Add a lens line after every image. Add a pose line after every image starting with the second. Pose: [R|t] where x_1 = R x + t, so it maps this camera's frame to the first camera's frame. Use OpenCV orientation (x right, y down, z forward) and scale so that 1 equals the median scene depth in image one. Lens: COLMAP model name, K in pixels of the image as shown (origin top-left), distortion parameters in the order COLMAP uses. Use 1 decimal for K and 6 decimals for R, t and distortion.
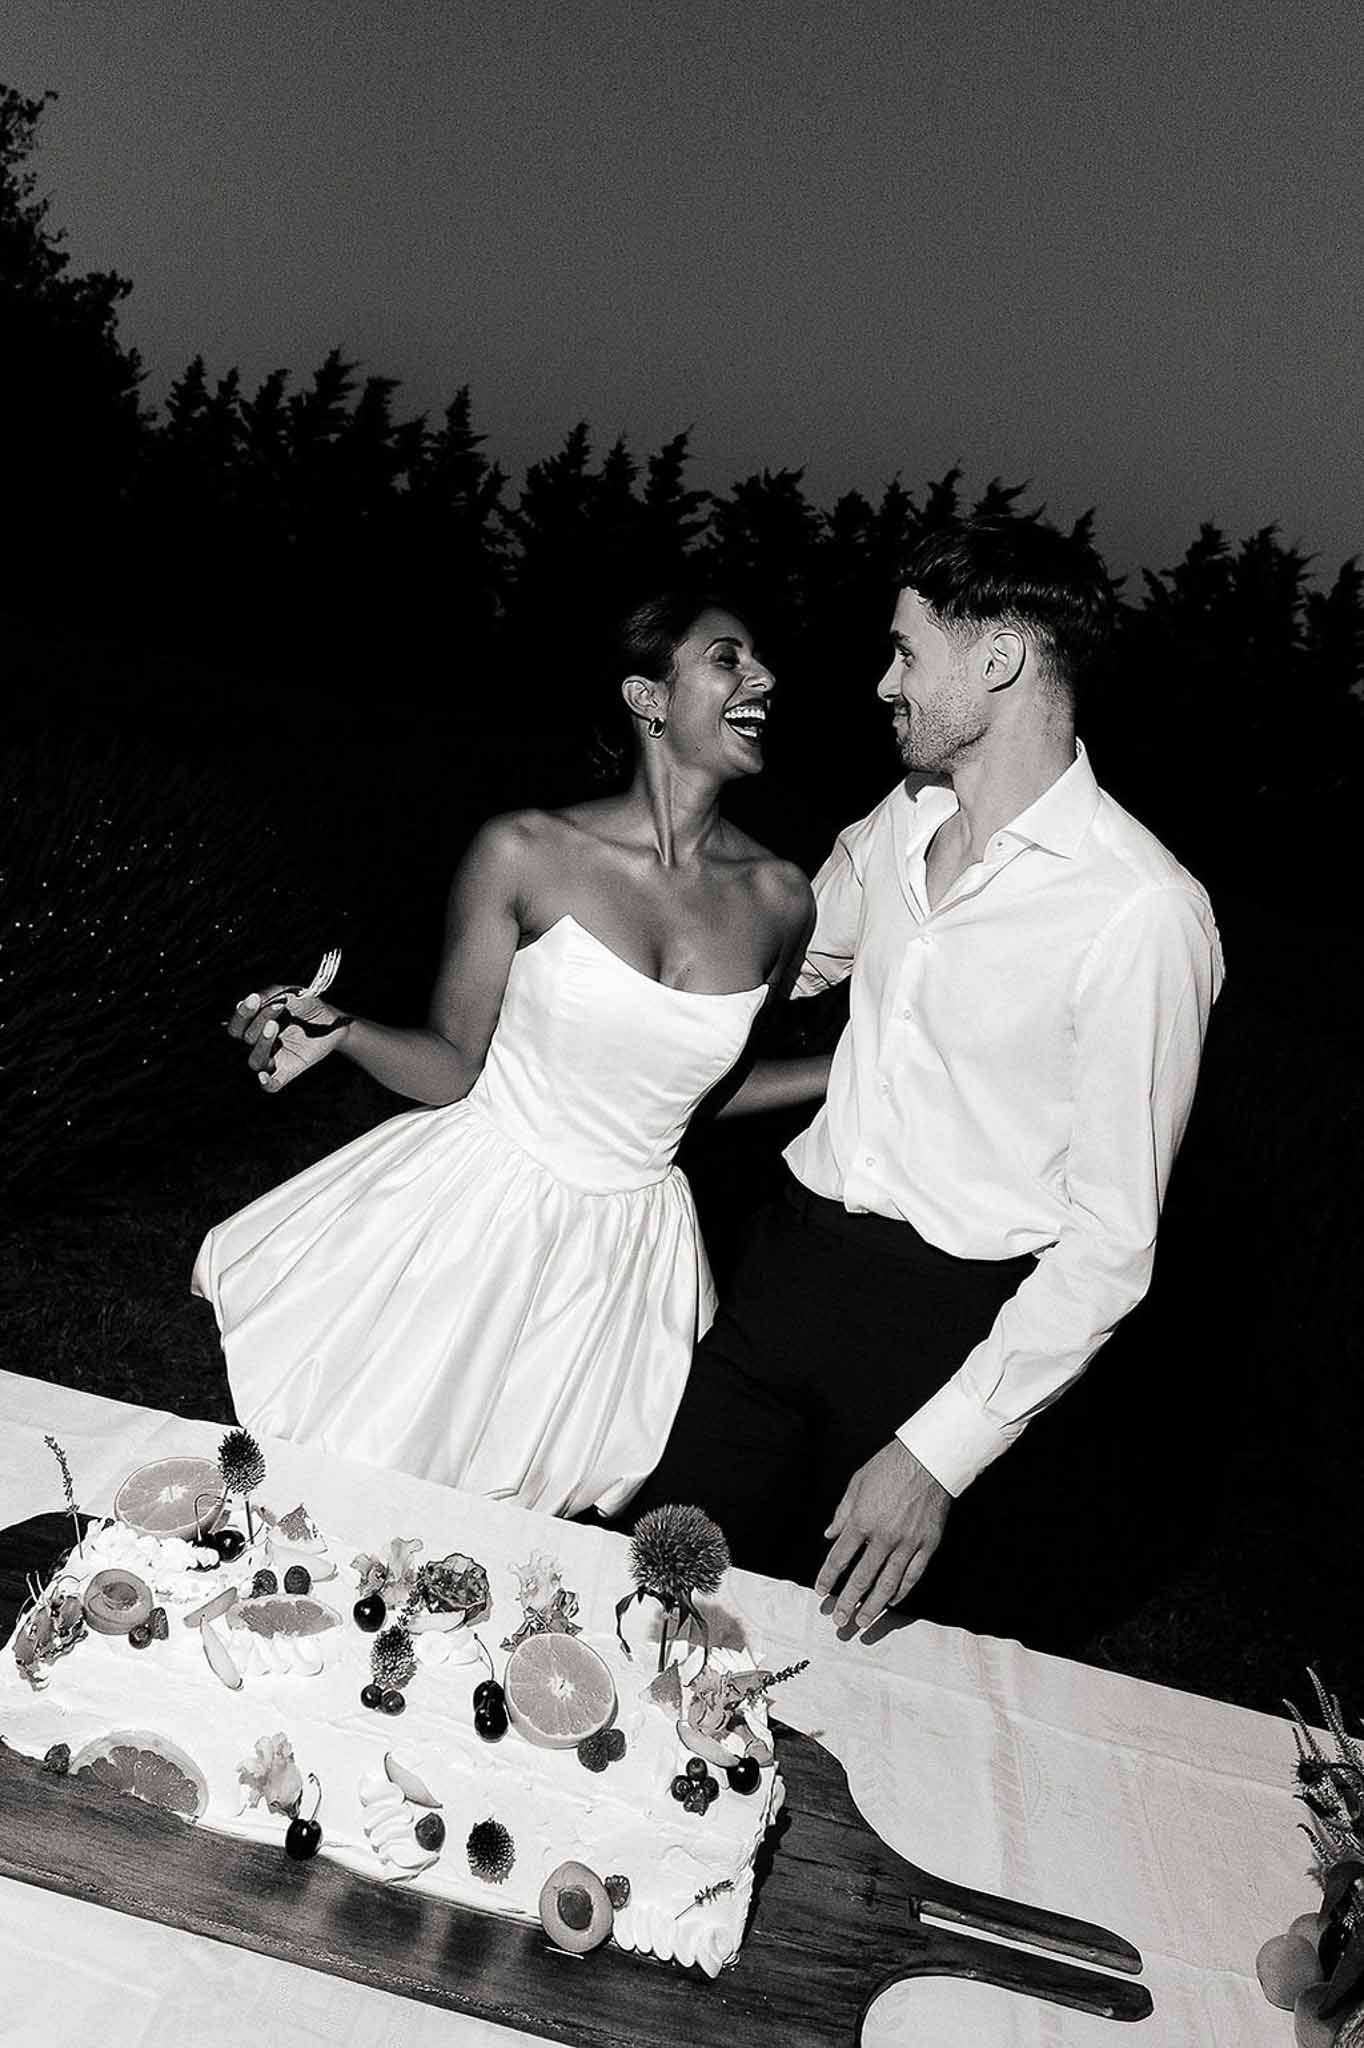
lens RADIAL K [[1469.6, 0, 682.0], [0, 1469.6, 1024.0], [0, 0, 1]] dist [-0.006875, -0.002922]
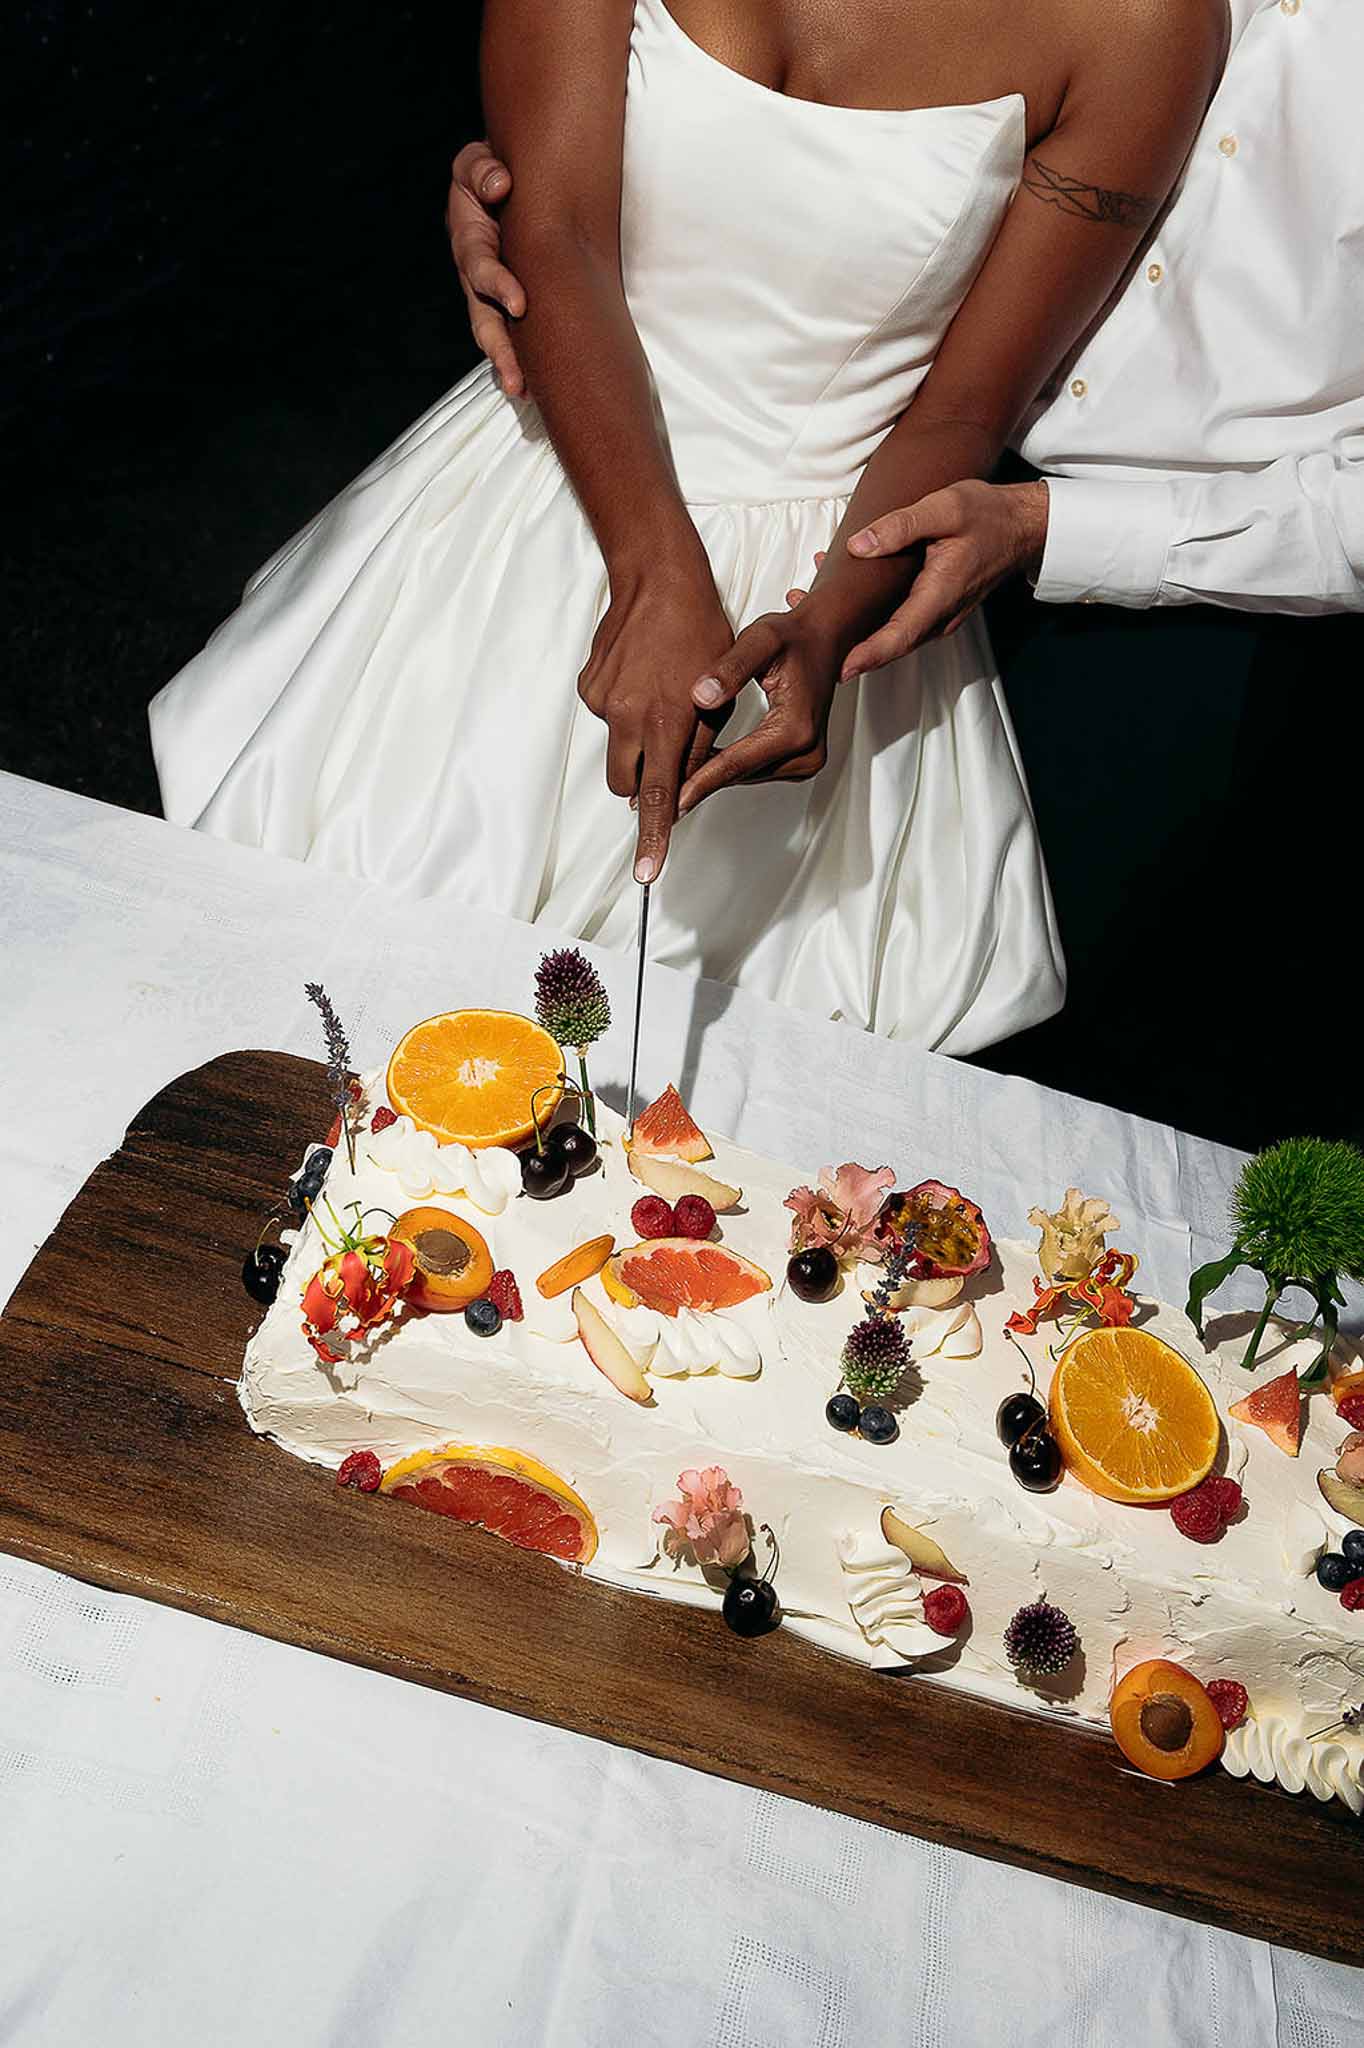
lens RADIAL K [[1883.4, 0, 682.0], [0, 1883.4, 1024.0], [0, 0, 1]] dist [0.000721, -0.000882]
pose [[0.998633, 0.045626, -0.025521, -0.248777], [-0.031468, 0.914453, 0.403468, -0.024285], [0.041747, -0.402113, 0.914638, 0.289682]]
